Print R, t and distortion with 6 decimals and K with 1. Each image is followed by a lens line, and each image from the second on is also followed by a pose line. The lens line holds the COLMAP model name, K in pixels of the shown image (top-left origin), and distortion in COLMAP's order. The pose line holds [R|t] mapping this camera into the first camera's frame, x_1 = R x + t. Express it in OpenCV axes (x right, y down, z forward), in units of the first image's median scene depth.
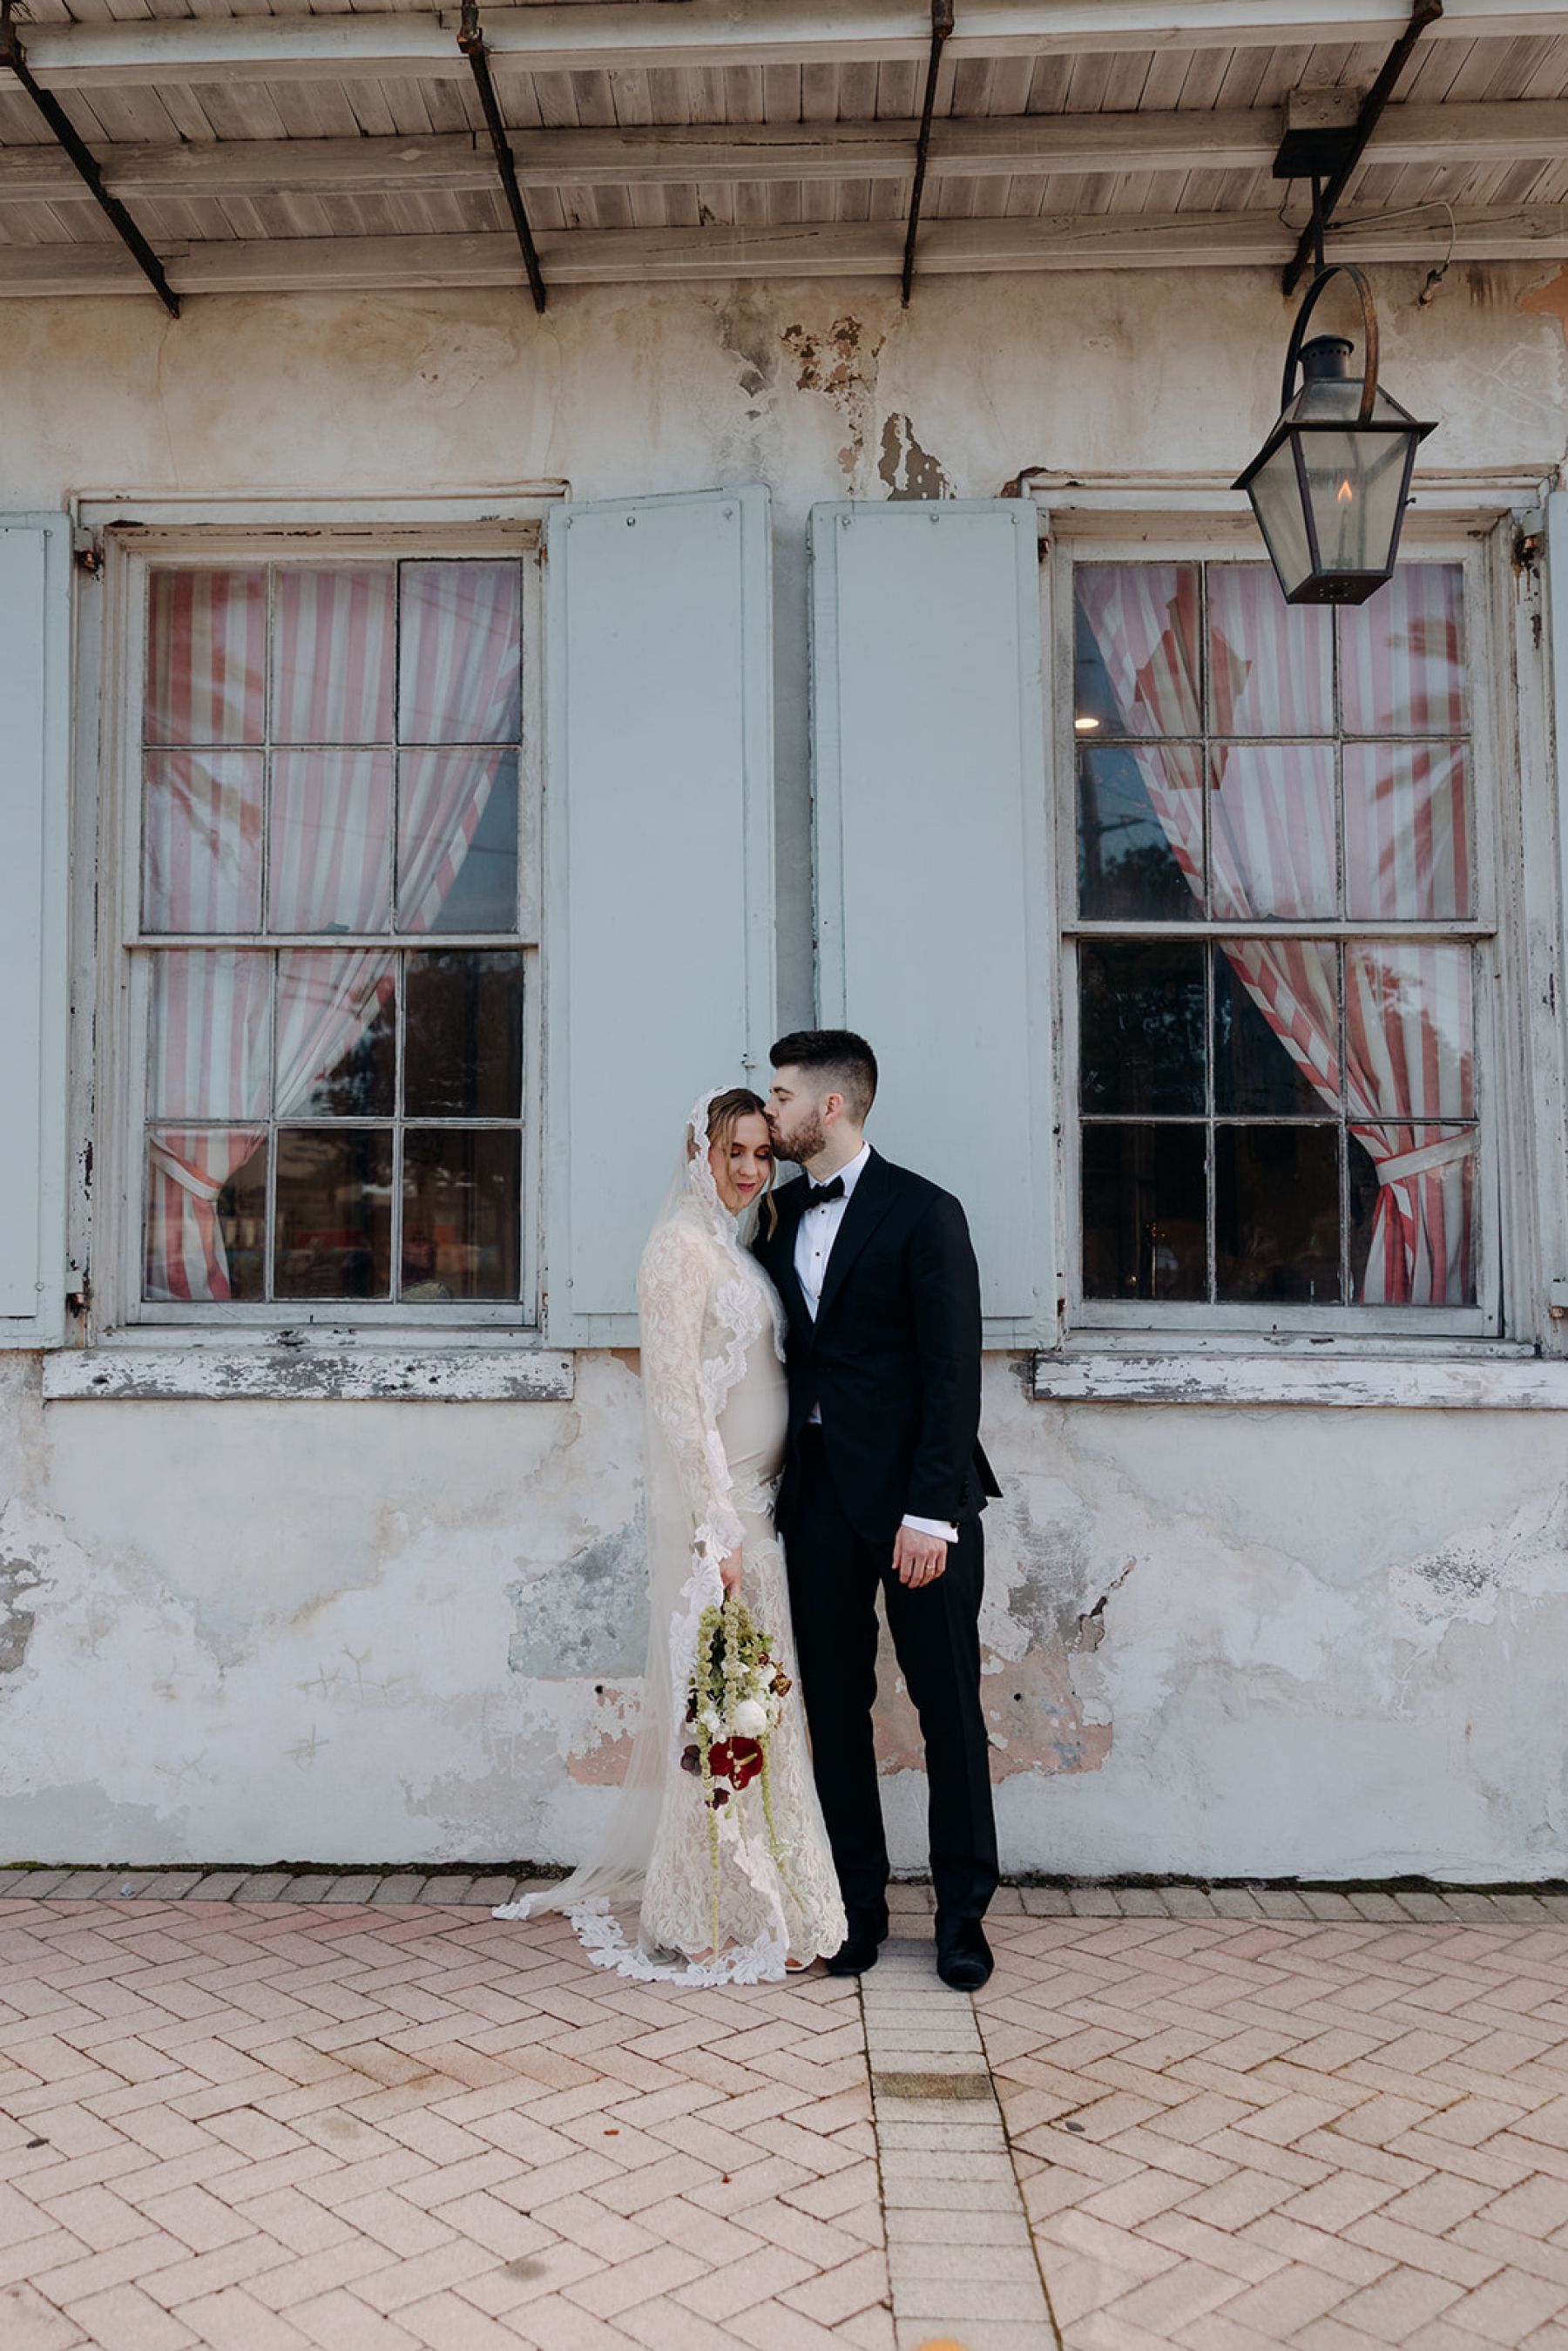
lens RADIAL K [[1944.2, 0, 701.0], [0, 1944.2, 1163.2], [0, 0, 1]] dist [-0.000799, 0.005083]
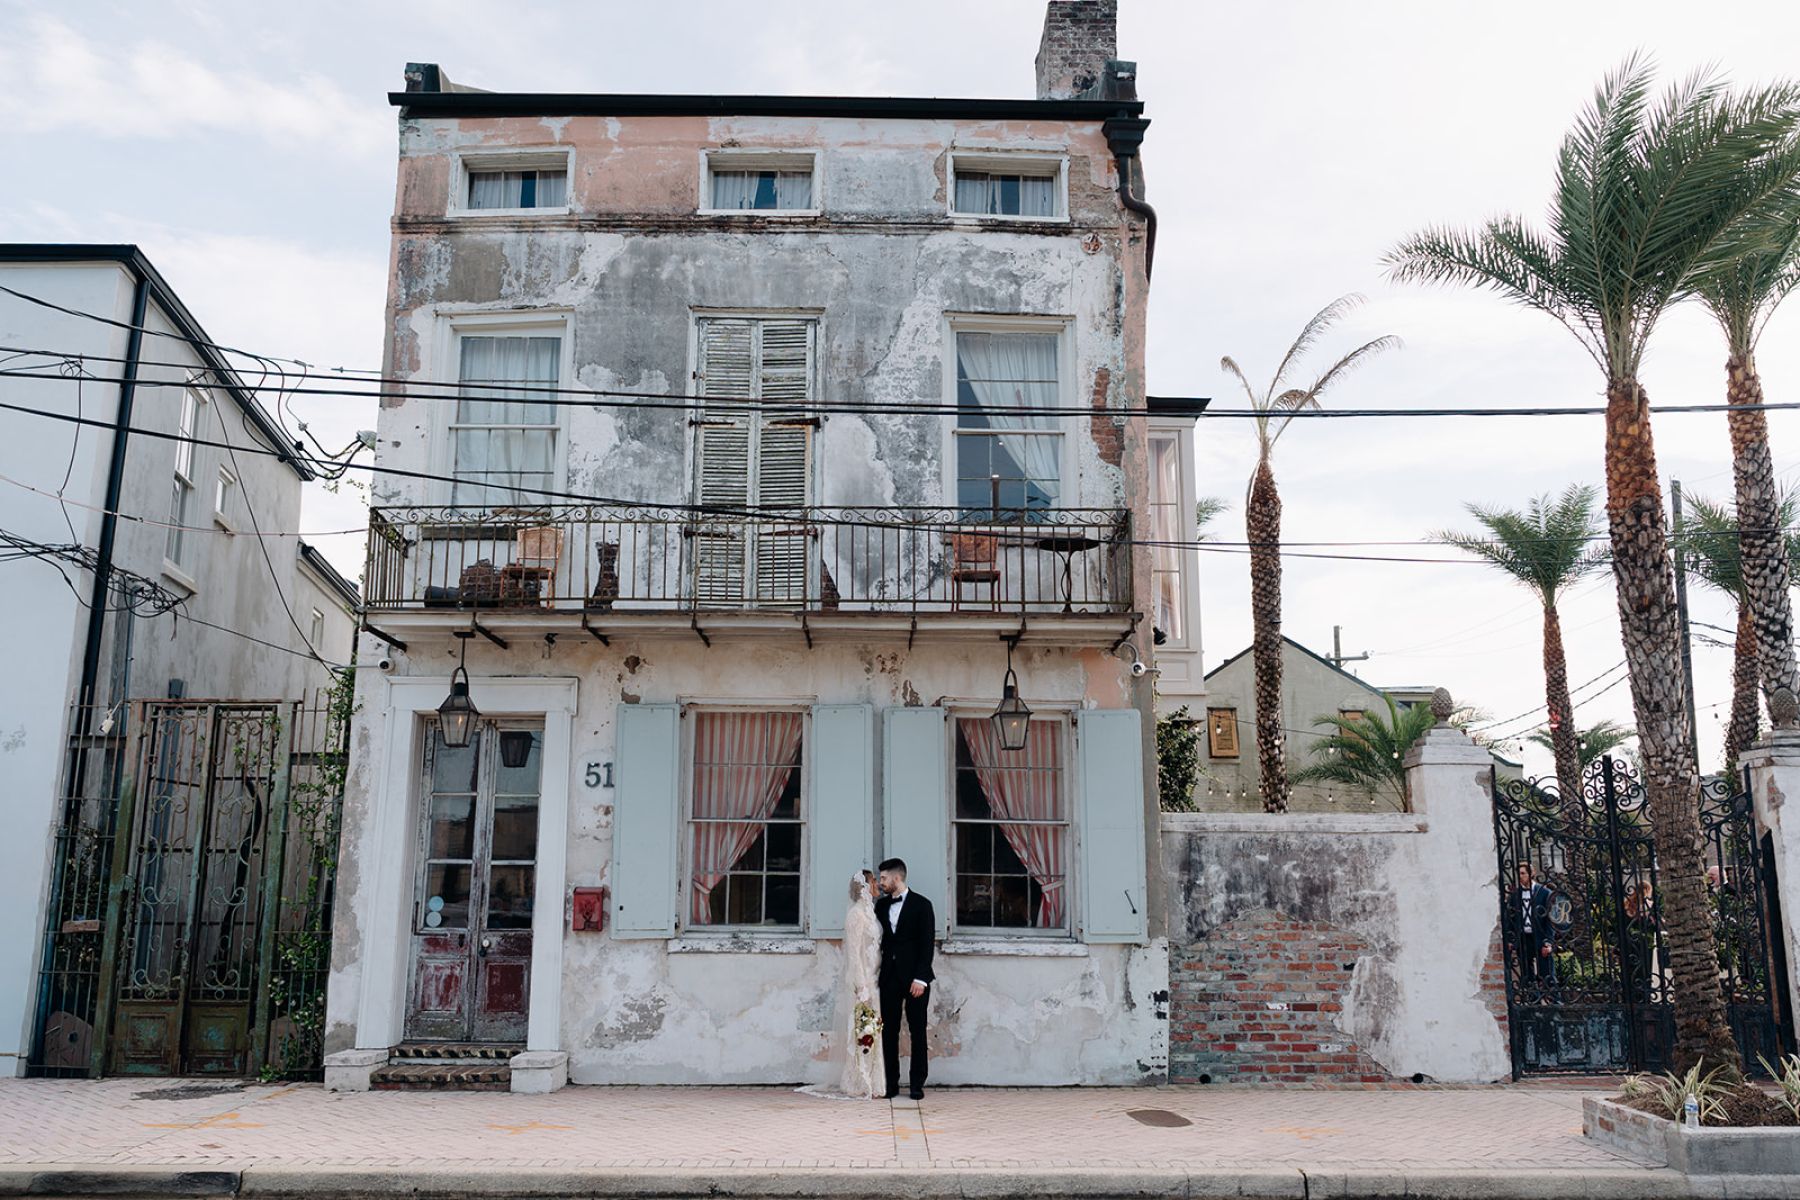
lens RADIAL K [[1488.5, 0, 900.0], [0, 1488.5, 600.0], [0, 0, 1]] dist [-0.000799, 0.005083]
pose [[0.998265, 0.016773, 0.056444, -0.076674], [-0.009765, 0.992456, -0.122215, -0.197133], [-0.058068, 0.121452, 0.990897, -1.862112]]
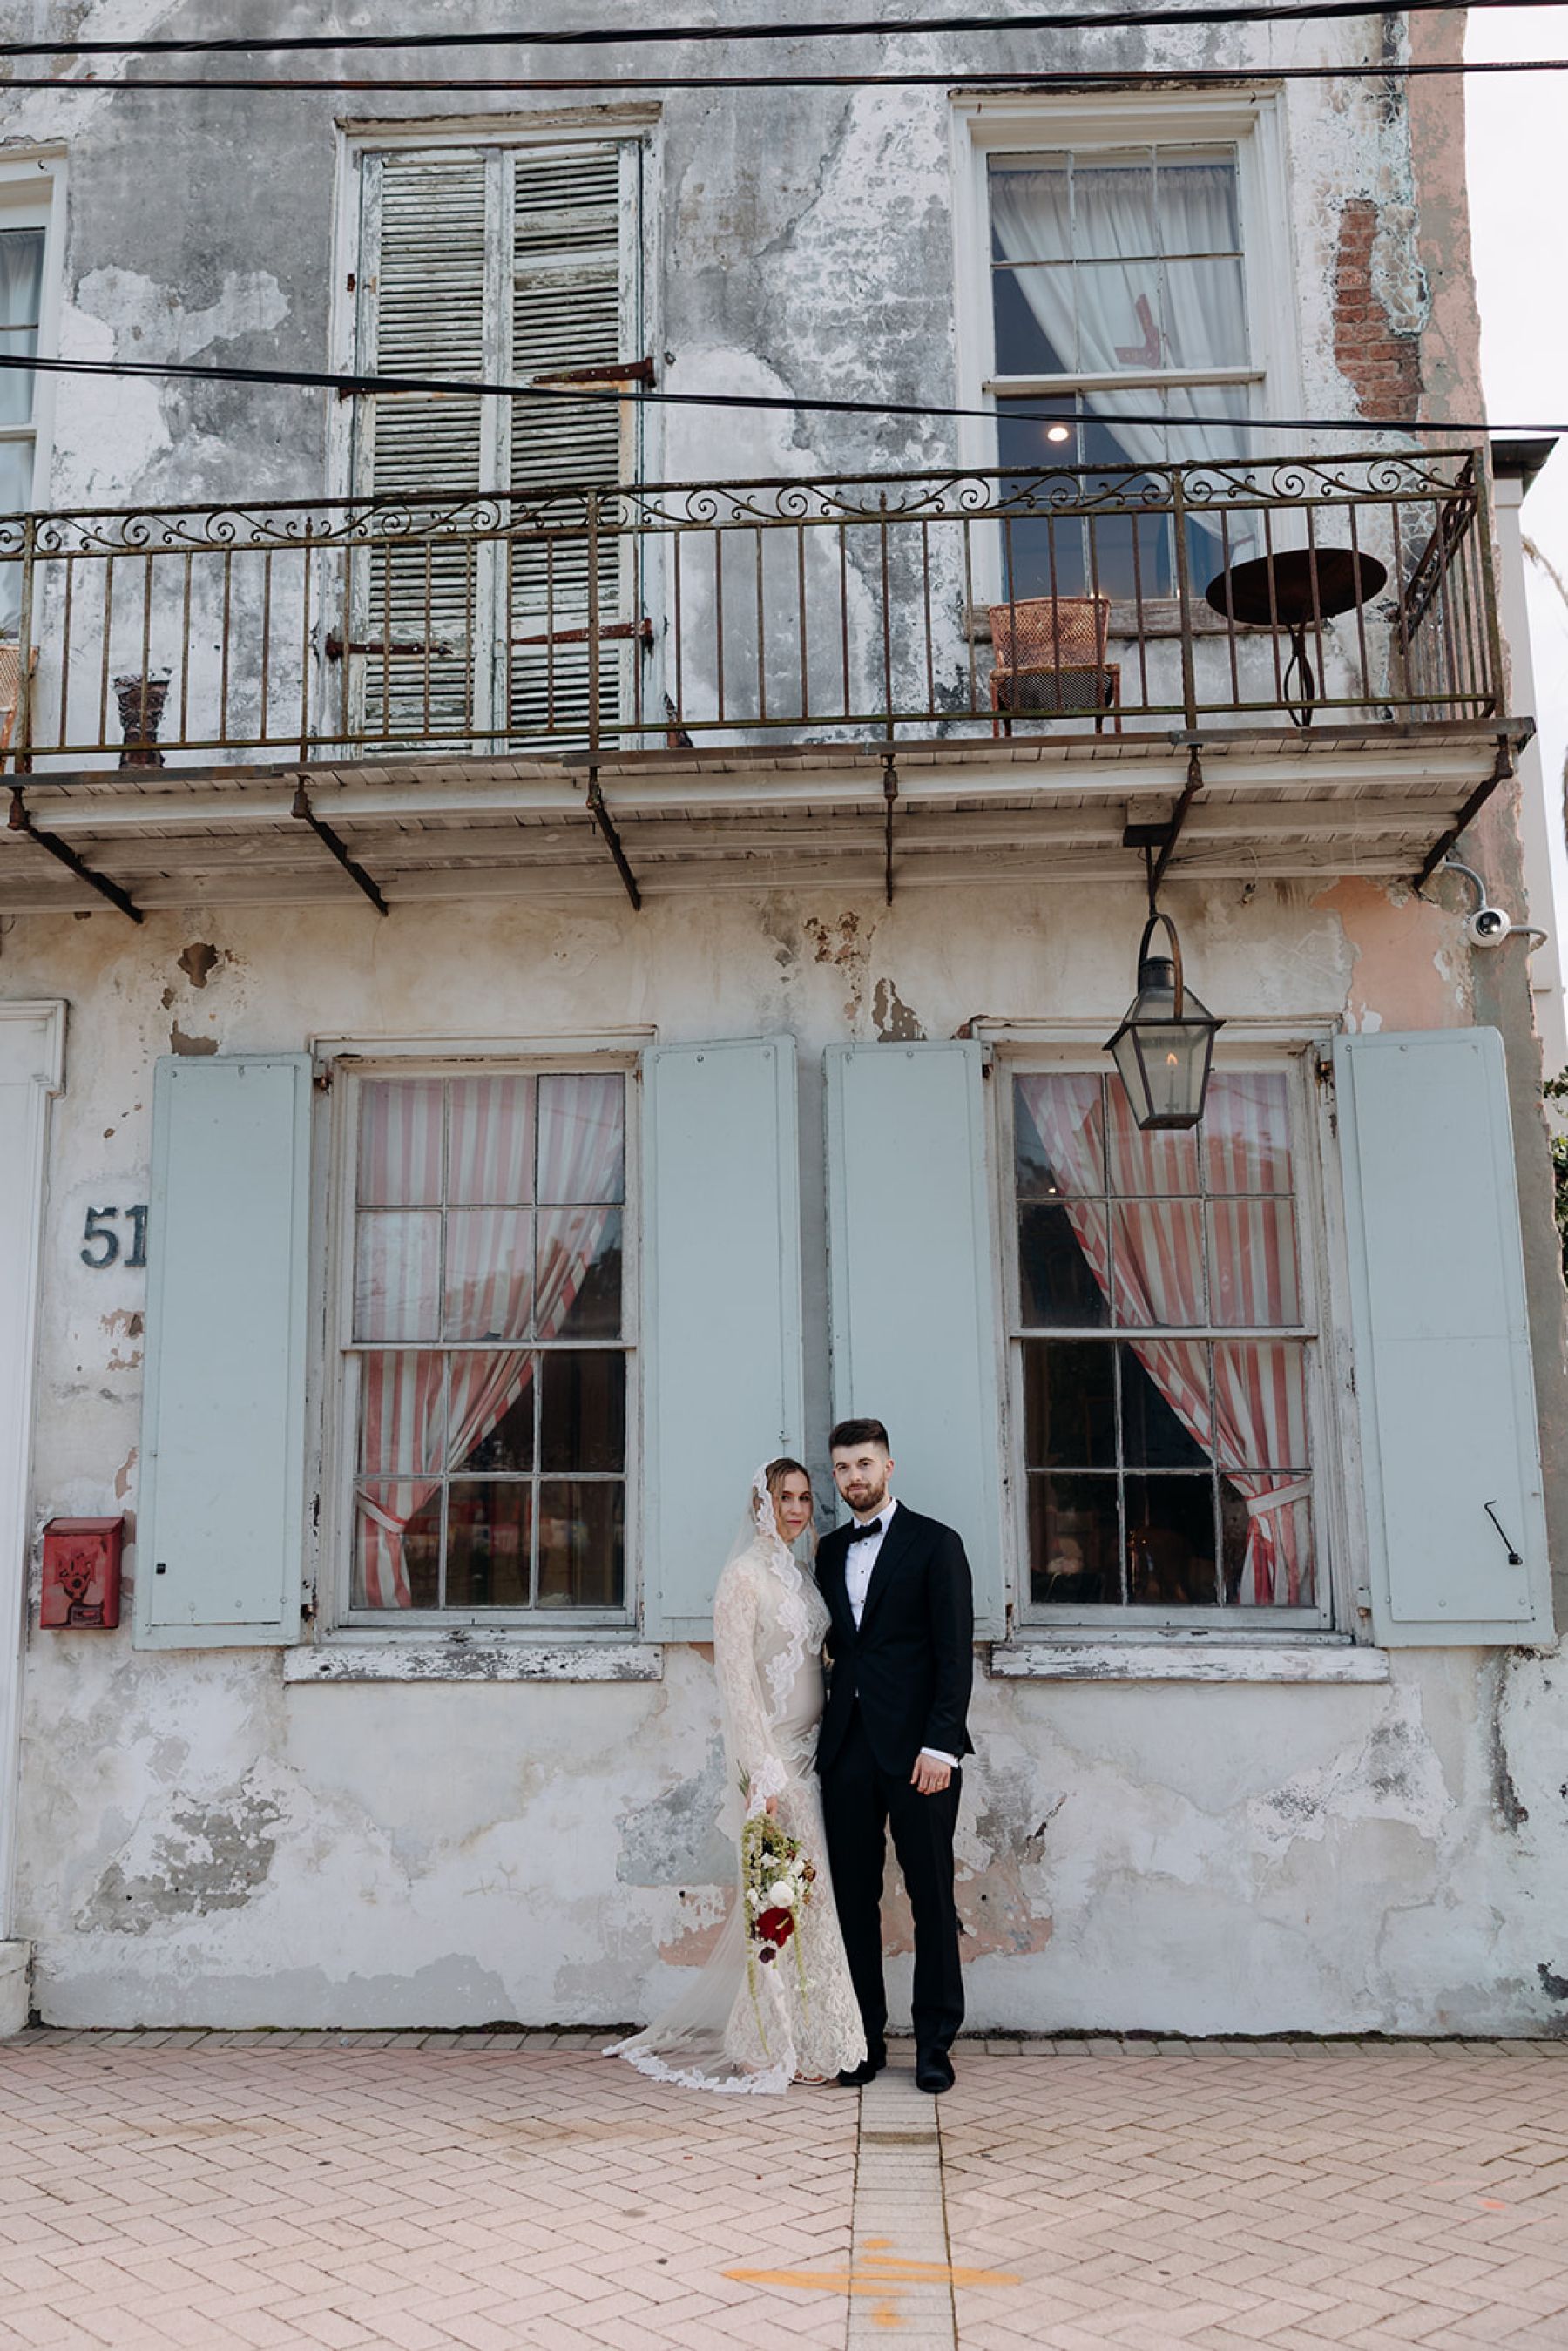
lens RADIAL K [[2096.5, 0, 753.3], [0, 2096.5, 1162.0], [0, 0, 1]] dist [0.005332, 0.013283]
pose [[0.999688, -0.011952, -0.021925, 0.037168], [0.009143, 0.992241, -0.123993, -0.060526], [0.023237, 0.123753, 0.992041, -0.542389]]
